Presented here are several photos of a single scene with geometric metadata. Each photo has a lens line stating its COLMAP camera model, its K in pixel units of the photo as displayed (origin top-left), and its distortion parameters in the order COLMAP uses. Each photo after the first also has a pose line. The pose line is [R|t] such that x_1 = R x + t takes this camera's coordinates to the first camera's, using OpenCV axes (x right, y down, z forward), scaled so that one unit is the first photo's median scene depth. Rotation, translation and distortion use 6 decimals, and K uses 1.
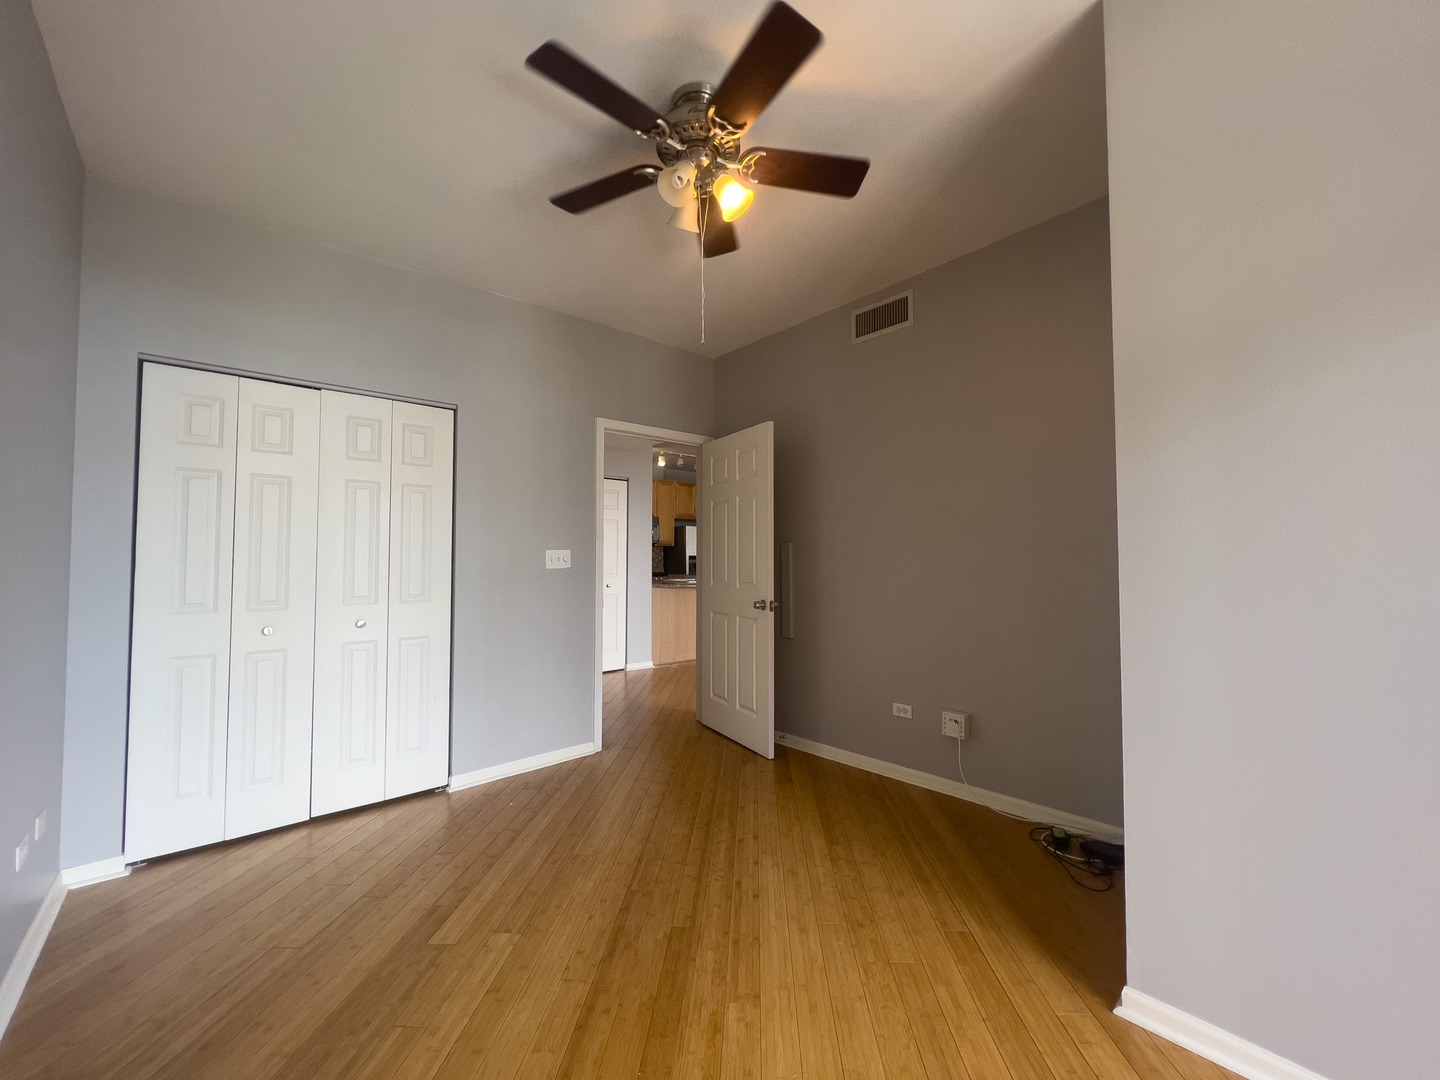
lens RADIAL K [[585.9, 0, 717.5], [0, 585.9, 537.4], [0, 0, 1]] dist [-0.000421, -0.000028]
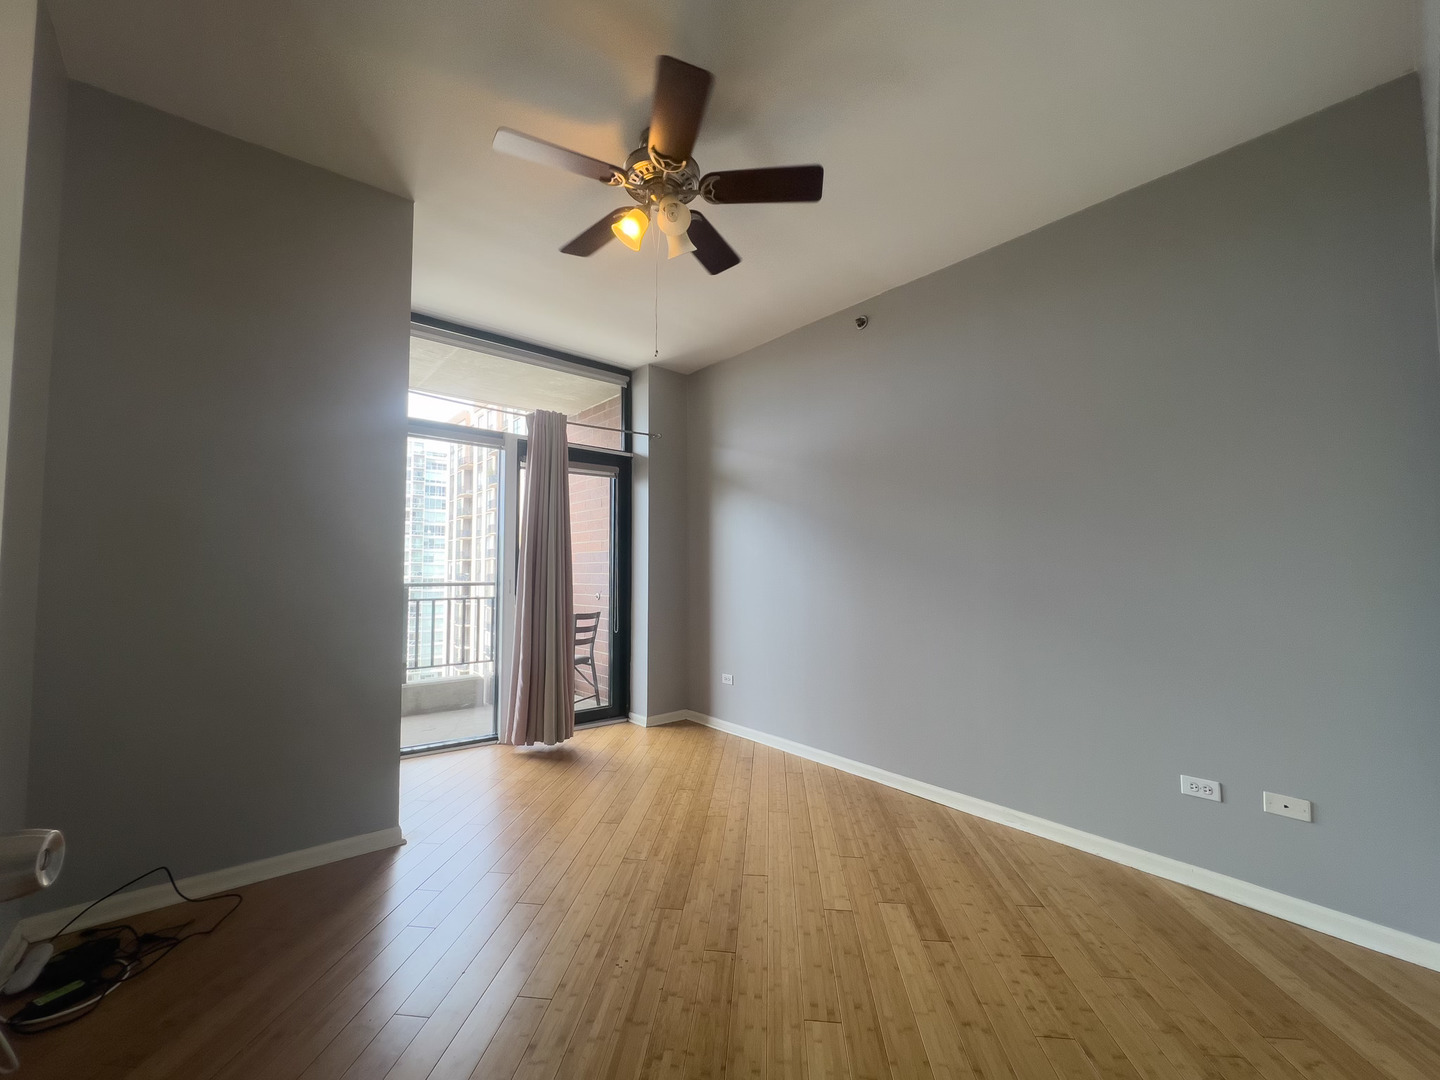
lens RADIAL K [[585.9, 0, 717.5], [0, 585.9, 537.4], [0, 0, 1]] dist [-0.000421, -0.000028]
pose [[-0.999724, 0.002401, 0.023350, -0.167431], [0.000305, 0.995999, -0.089366, 0.103847], [-0.023472, -0.089334, -0.995725, 2.116638]]
